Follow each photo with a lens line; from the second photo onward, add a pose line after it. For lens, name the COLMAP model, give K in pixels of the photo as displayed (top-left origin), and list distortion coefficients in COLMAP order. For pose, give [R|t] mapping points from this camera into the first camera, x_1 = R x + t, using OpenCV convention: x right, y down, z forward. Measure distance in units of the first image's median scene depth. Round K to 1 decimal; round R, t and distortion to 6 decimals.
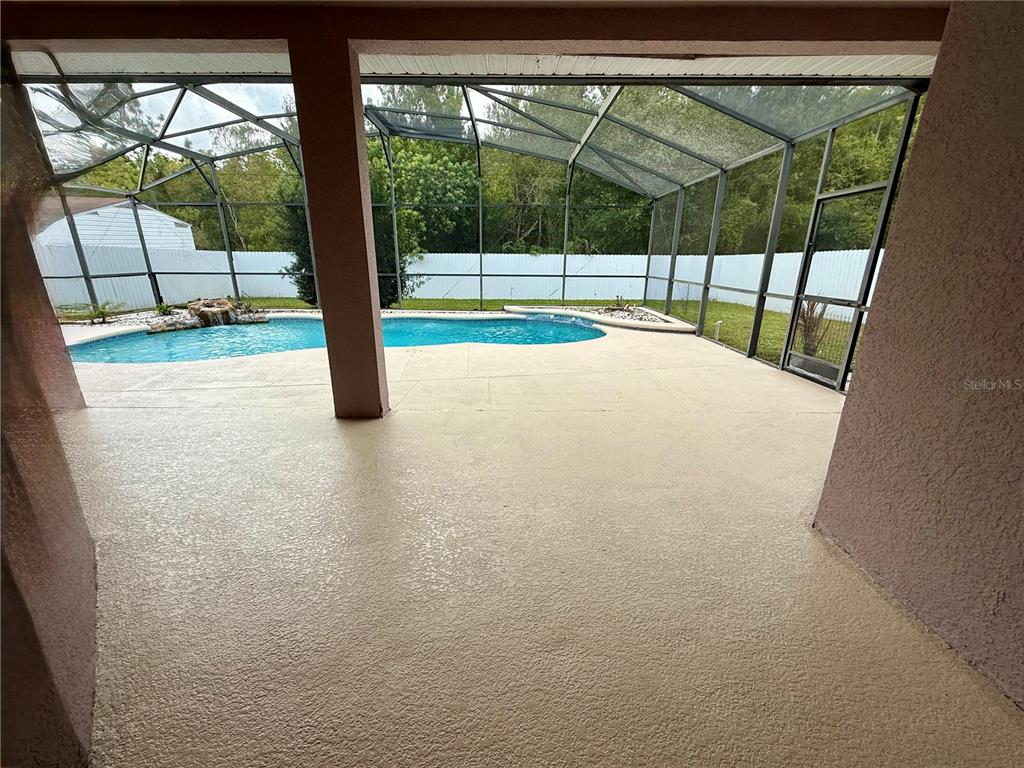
lens RADIAL K [[404.2, 0, 512.0], [0, 404.2, 384.0], [0, 0, 1]] dist [-0.009977, 0.000172]
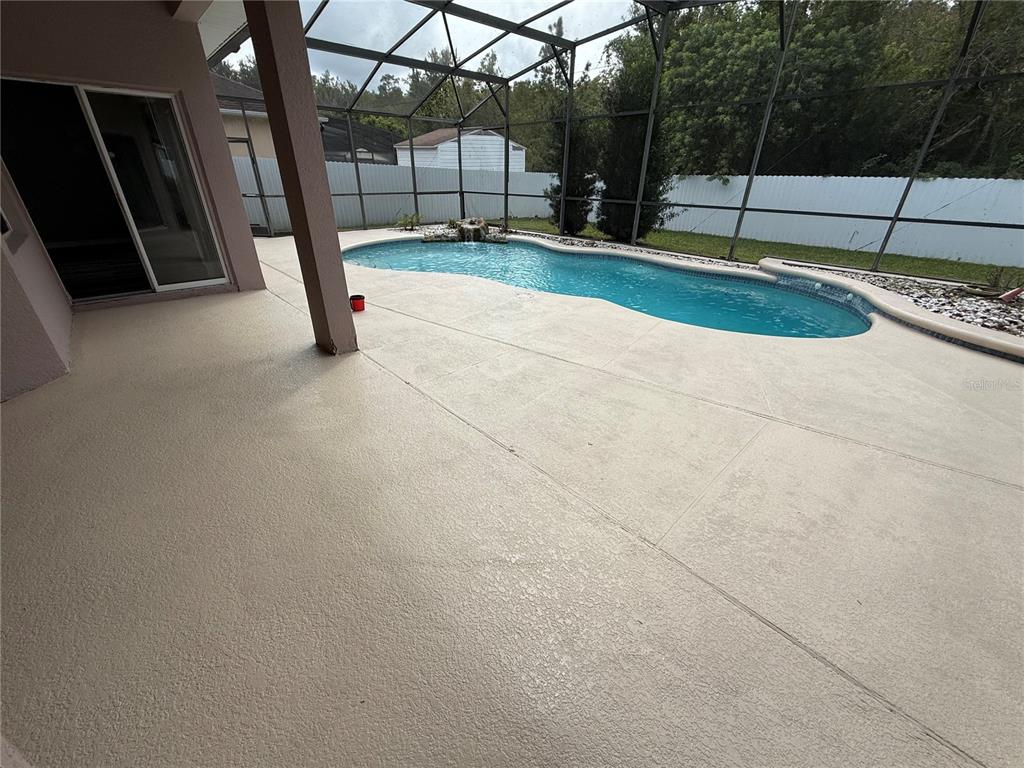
lens RADIAL K [[404.2, 0, 512.0], [0, 404.2, 384.0], [0, 0, 1]] dist [-0.009977, 0.000172]
pose [[0.666230, 0.340277, -0.663588, 0.256160], [-0.226890, 0.940136, 0.254293, -0.080159], [0.710393, -0.018857, 0.703552, 0.253206]]
